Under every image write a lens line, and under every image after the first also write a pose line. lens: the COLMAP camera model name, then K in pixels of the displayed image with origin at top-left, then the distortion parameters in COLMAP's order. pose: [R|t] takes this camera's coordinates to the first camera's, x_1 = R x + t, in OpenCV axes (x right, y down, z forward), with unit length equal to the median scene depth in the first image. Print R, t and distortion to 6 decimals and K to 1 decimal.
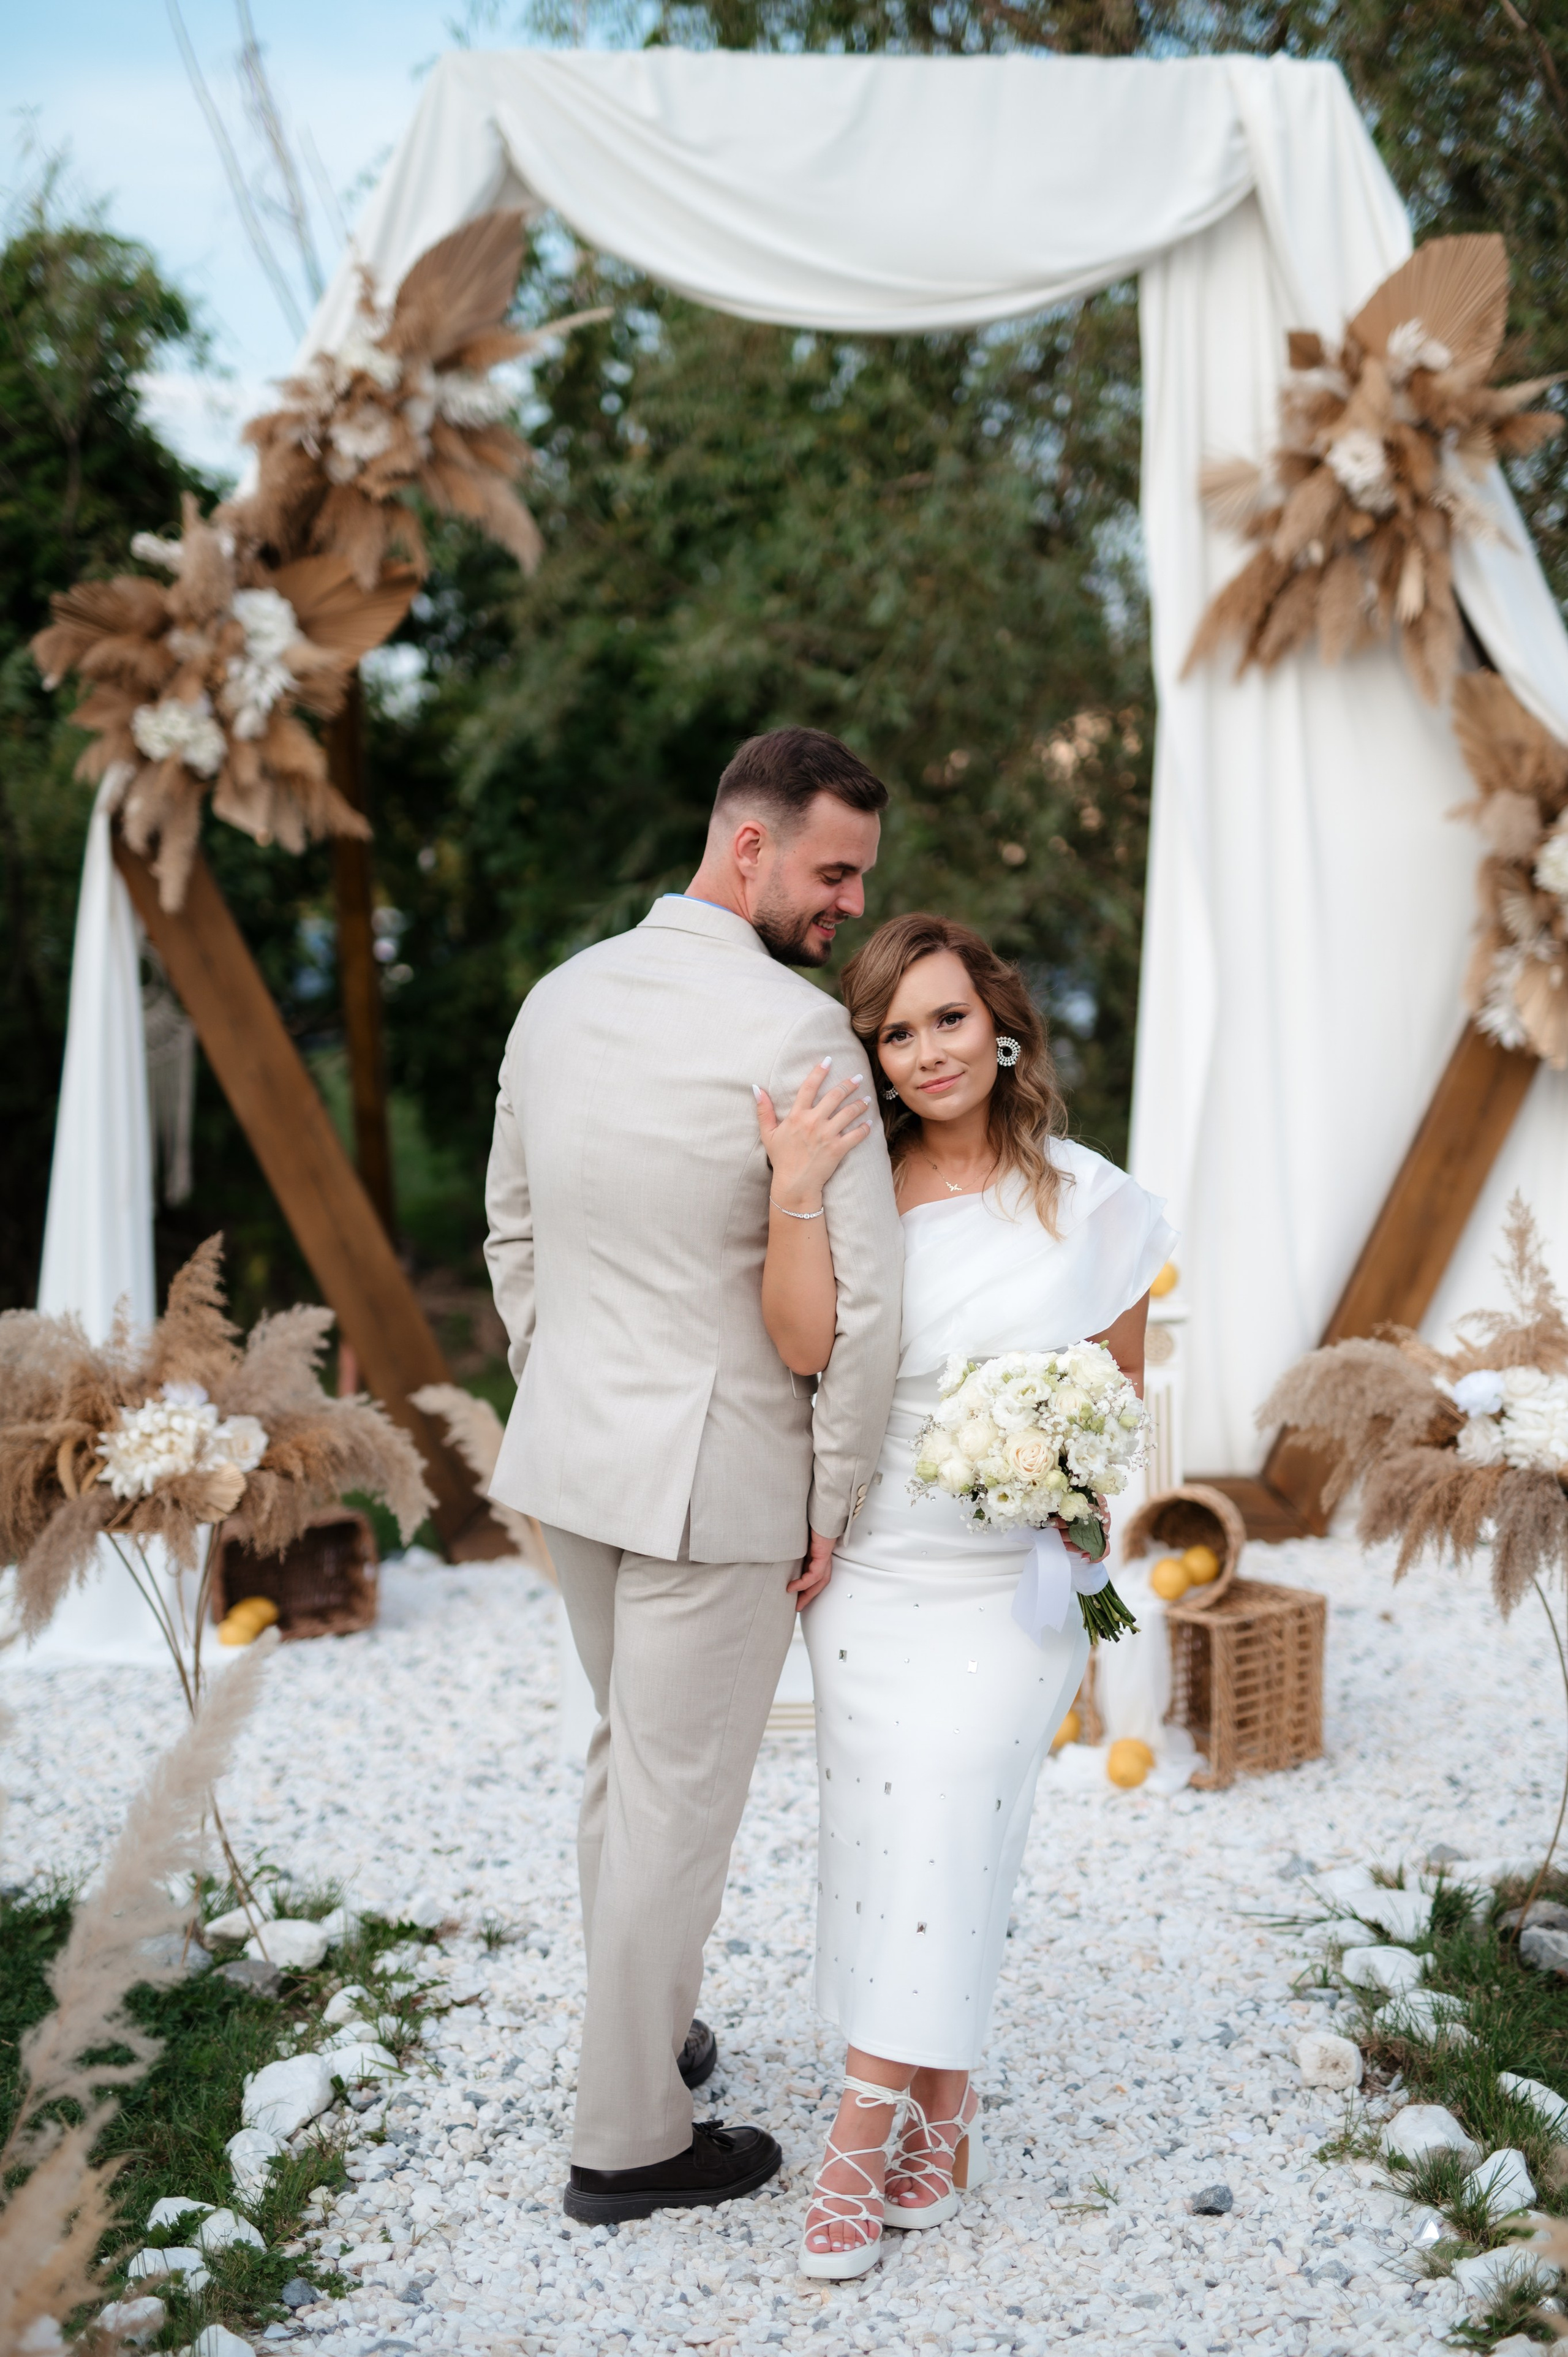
lens RADIAL K [[3325.2, 0, 794.9], [0, 3325.2, 1140.2], [0, 0, 1]] dist [0.030251, 0.000000]
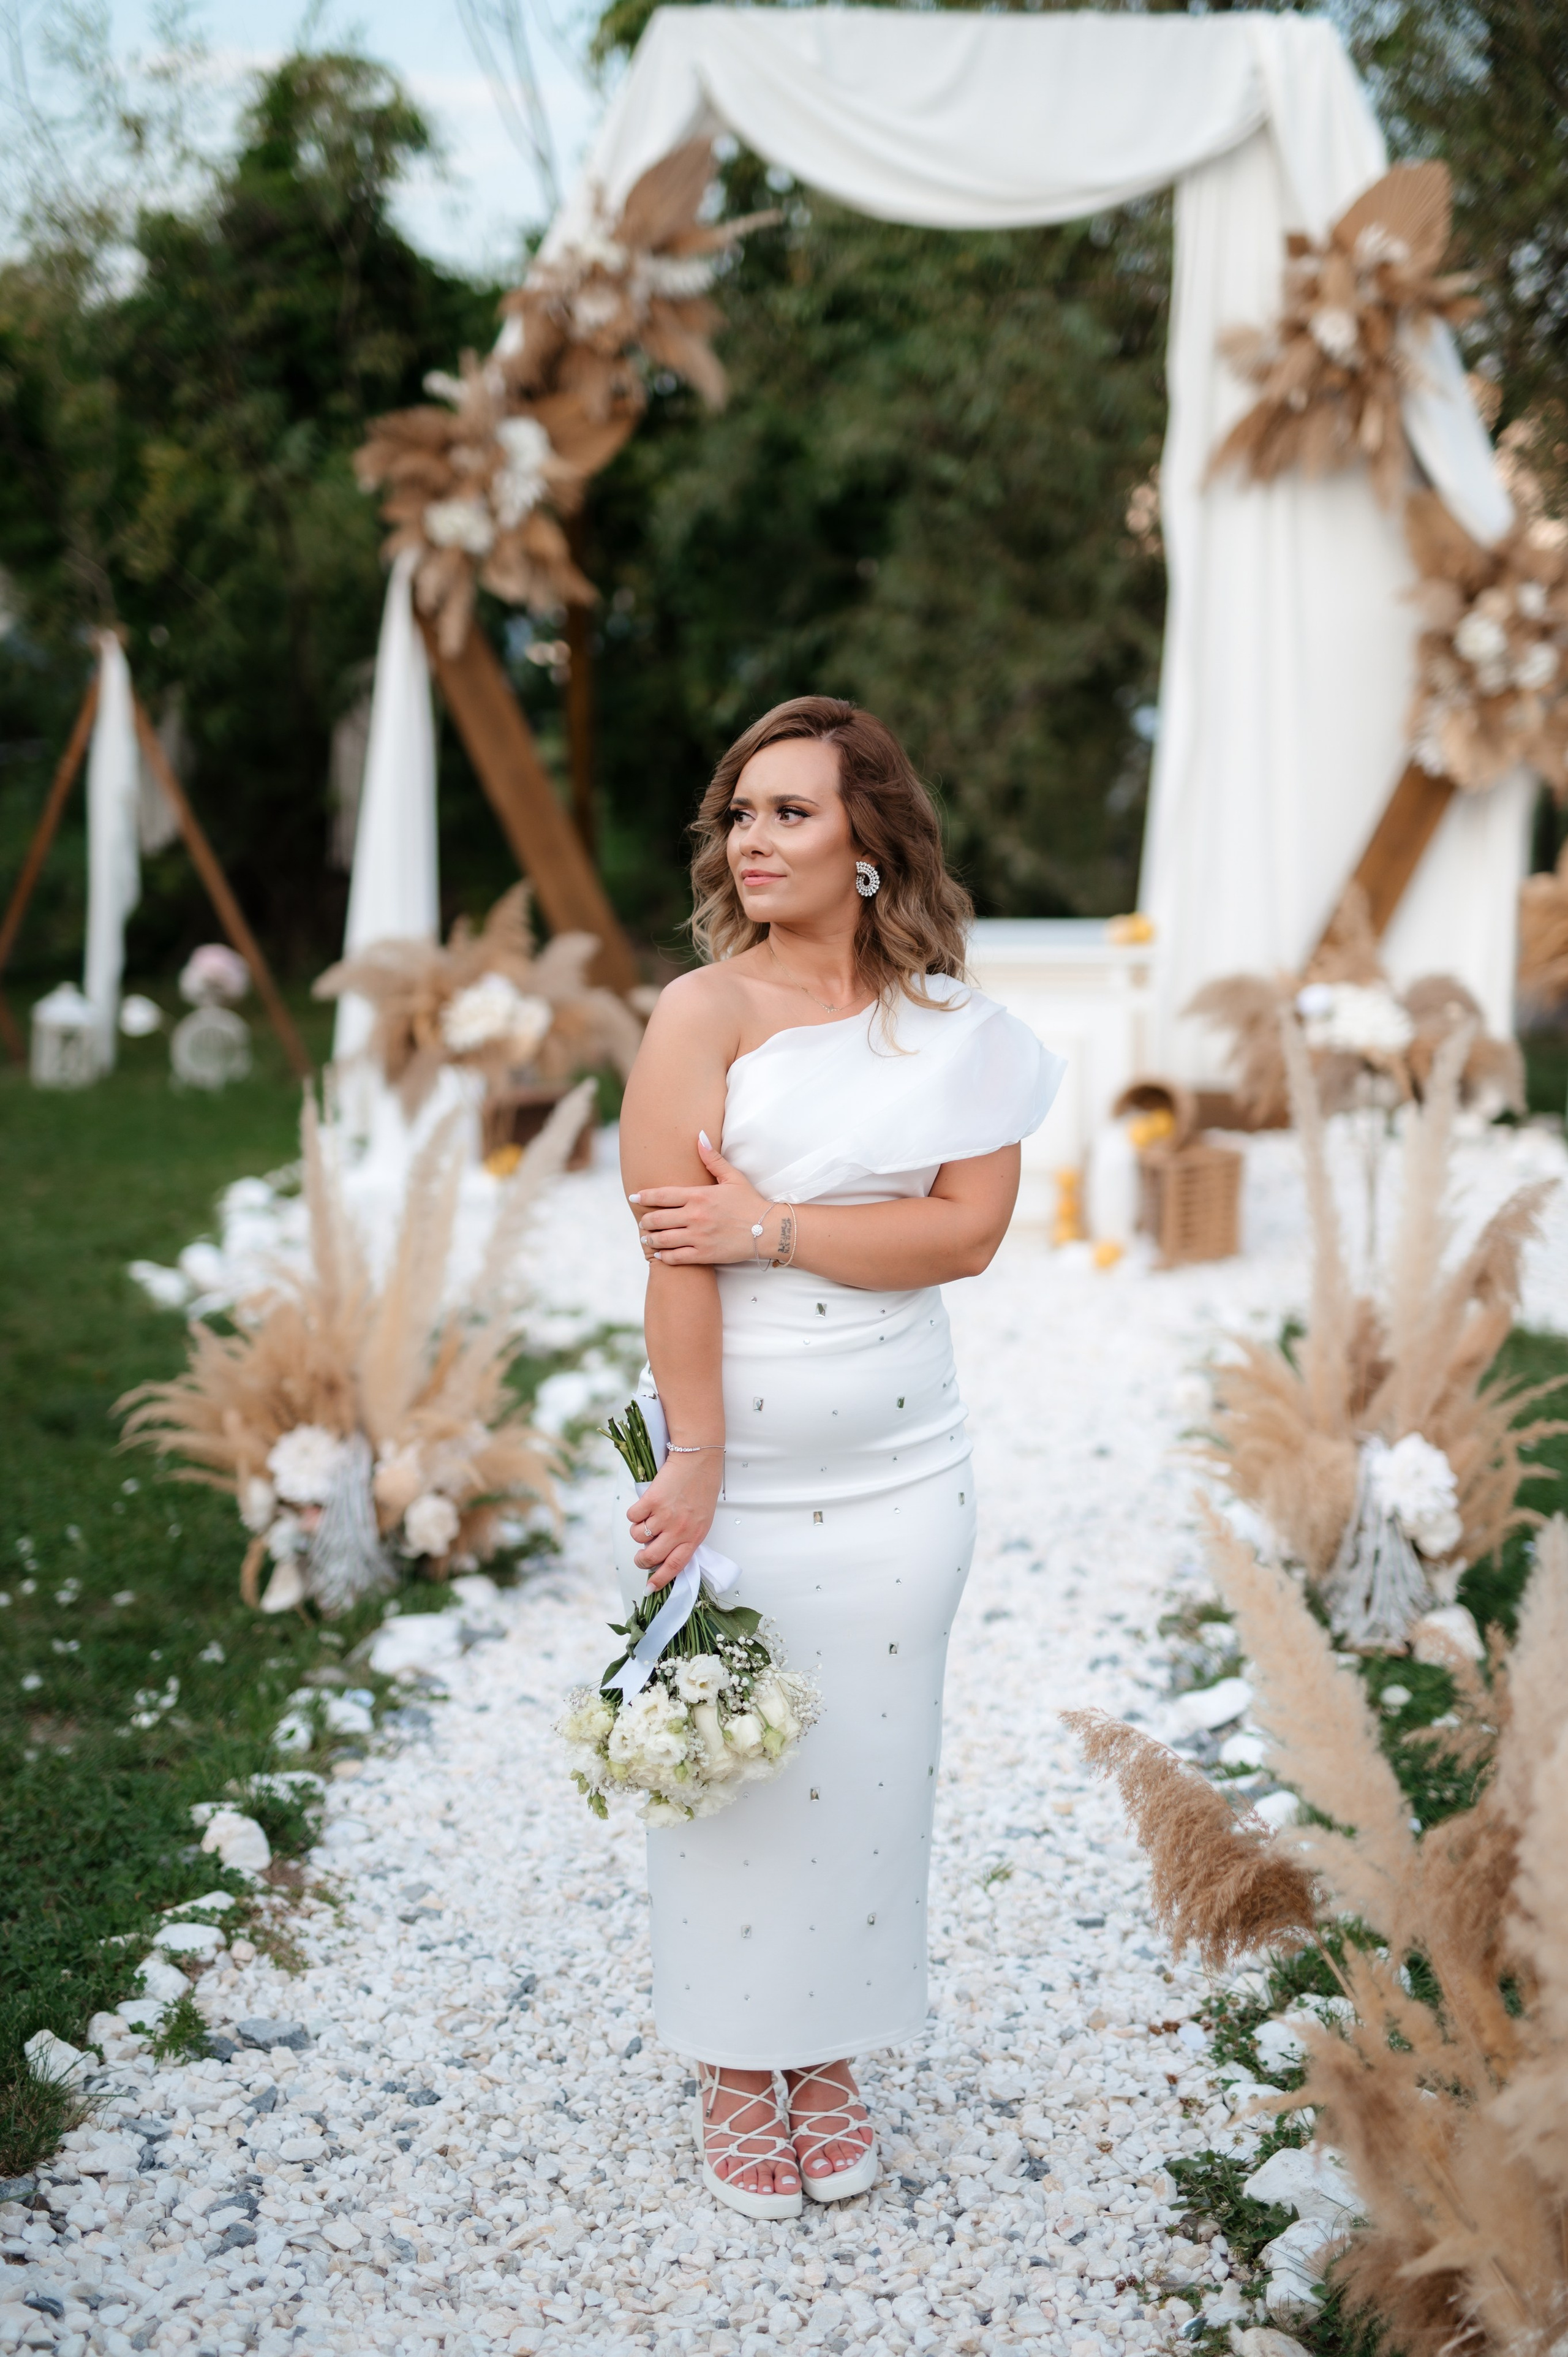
lens RADIAL K [[3325.2, 0, 813.0], [0, 3325.2, 1176.2], [0, 0, 1]] dist [0.030251, 0.000000]
pose [[0.998982, 0.024943, -0.037596, 0.018822], [-0.020942, 0.994429, 0.103306, 0.000323], [0.039963, -0.102413, 0.993939, -0.387238]]
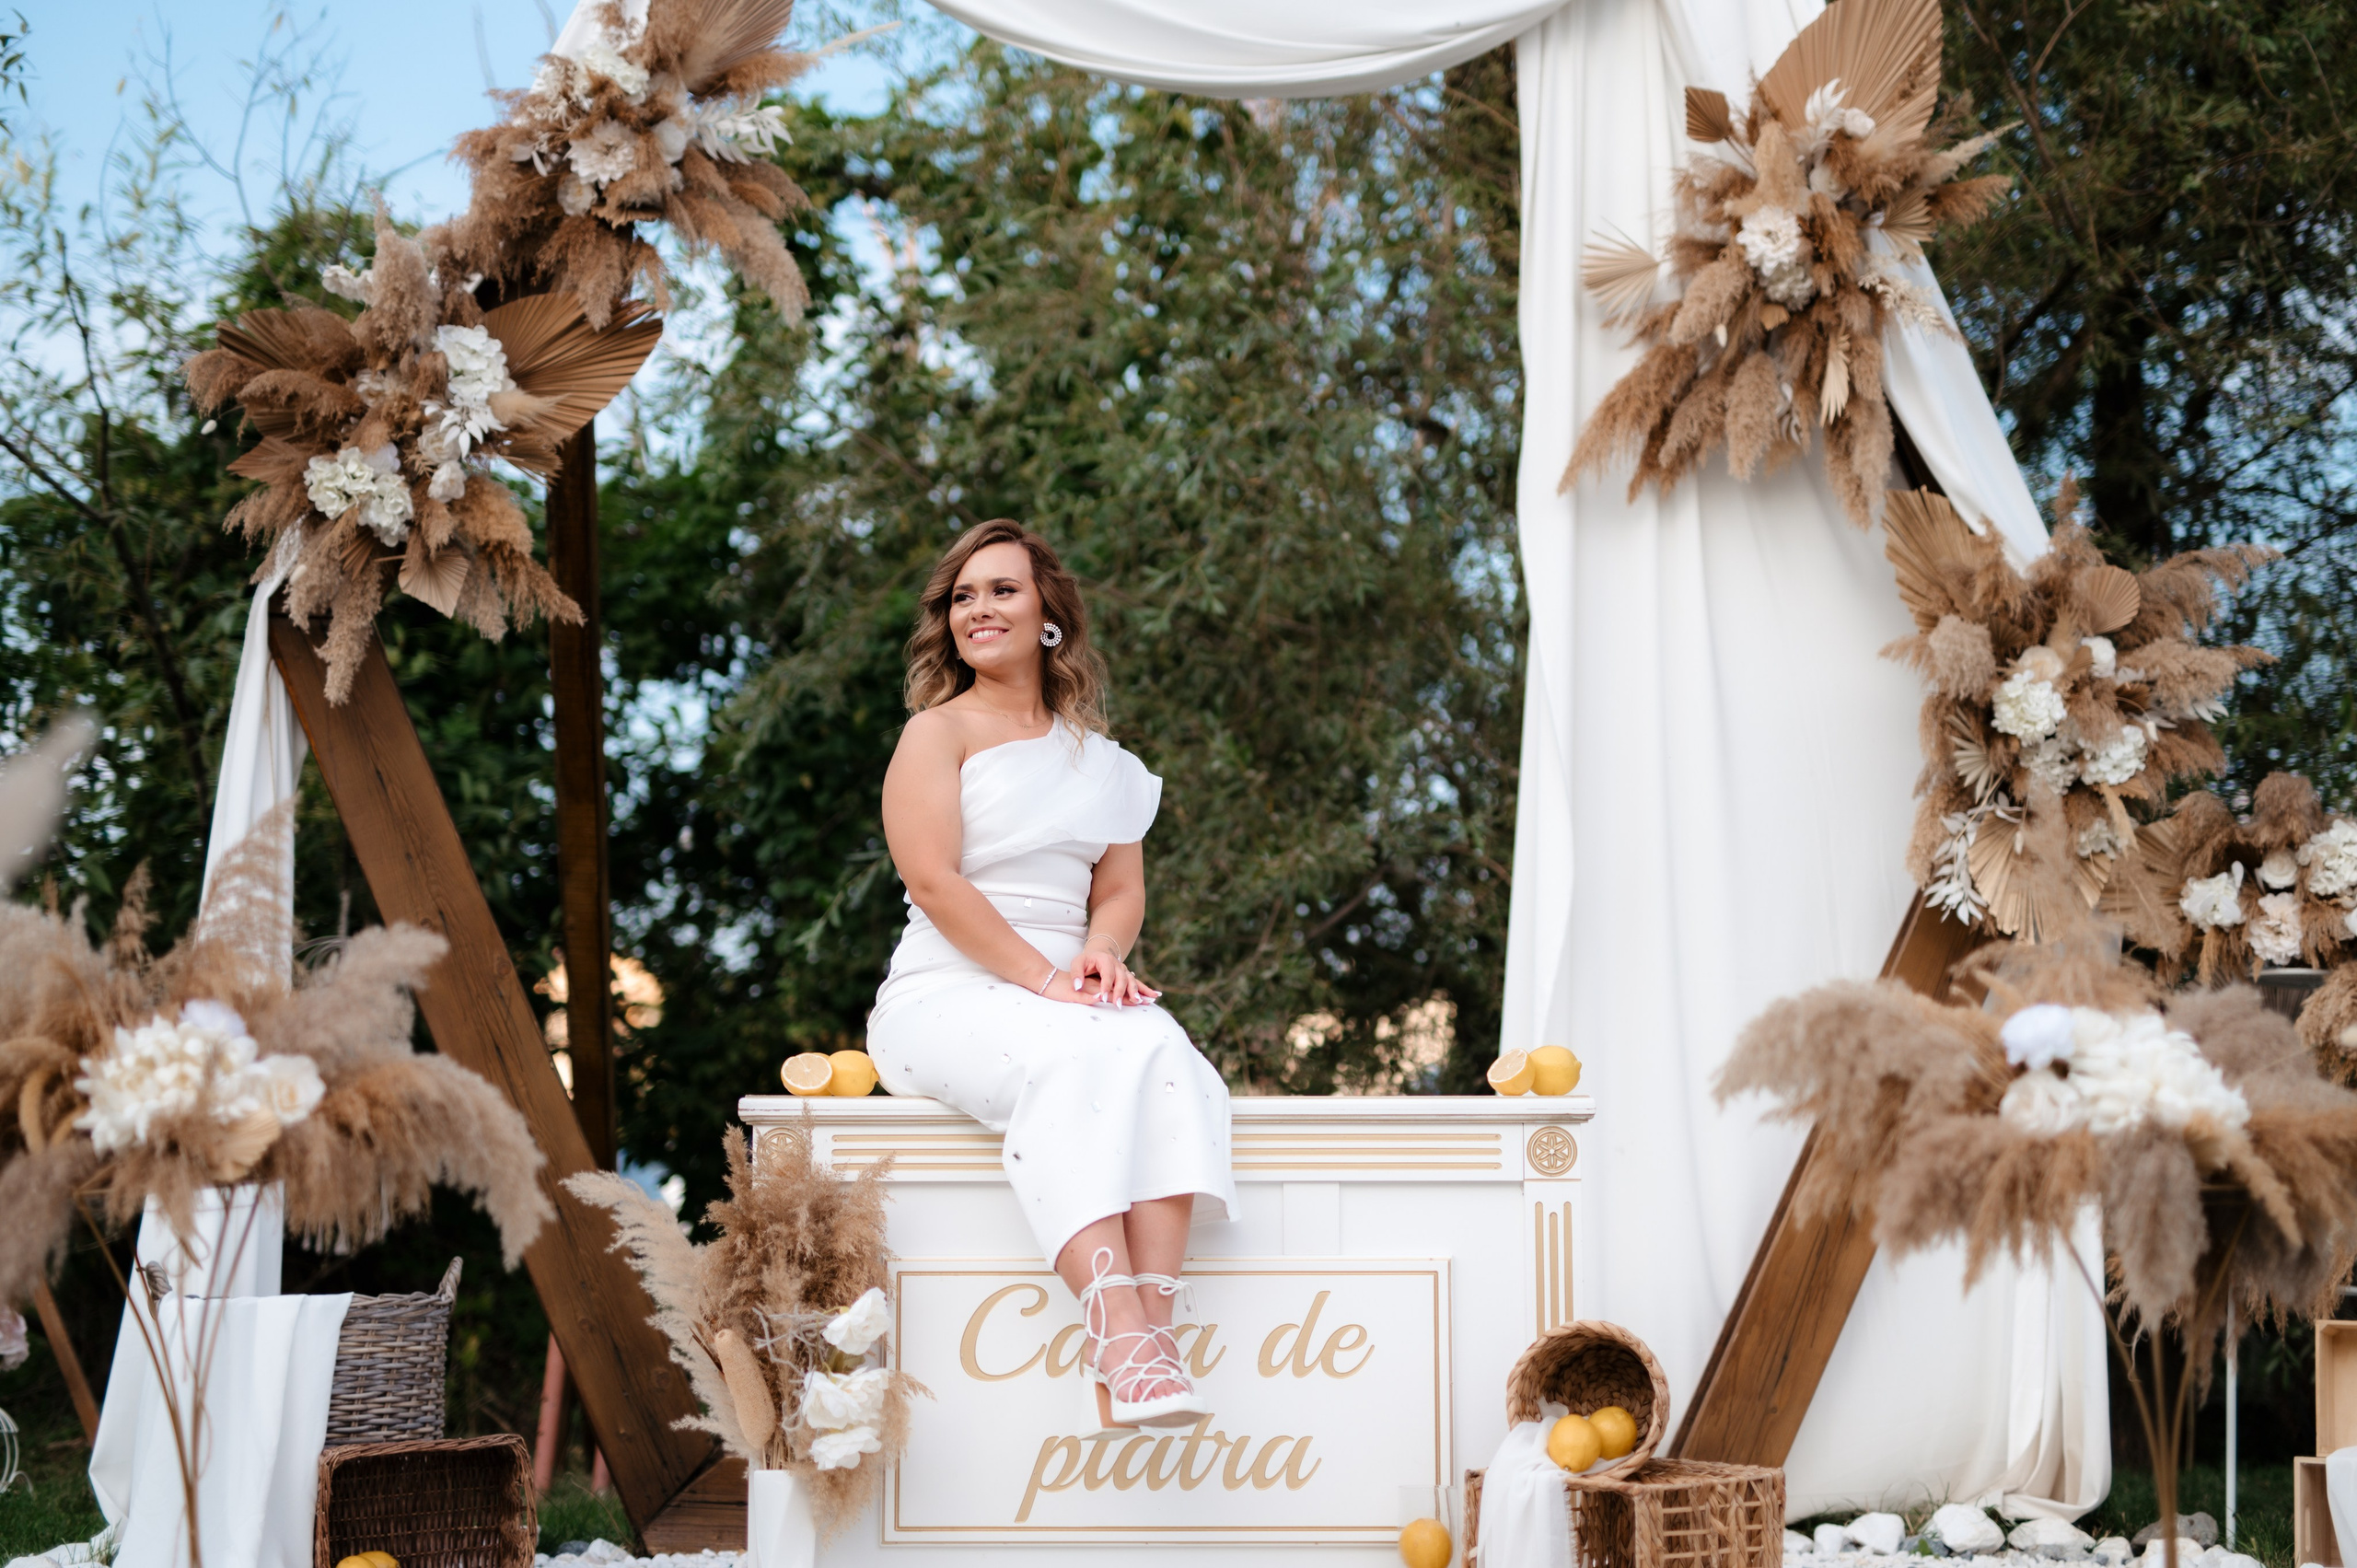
lens RADIAL K [[3325.3, 0, 1156.0], [0, 3325.3, 840.4], [0, 0, 1]] dist [0.030251, 0.000000]
pose [[0.999697, 0.022937, 0.008887, 0.007710], [-0.020879, 0.982244, -0.186440, 0.113681], [-0.013005, 0.186198, 0.982426, 0.197775]]
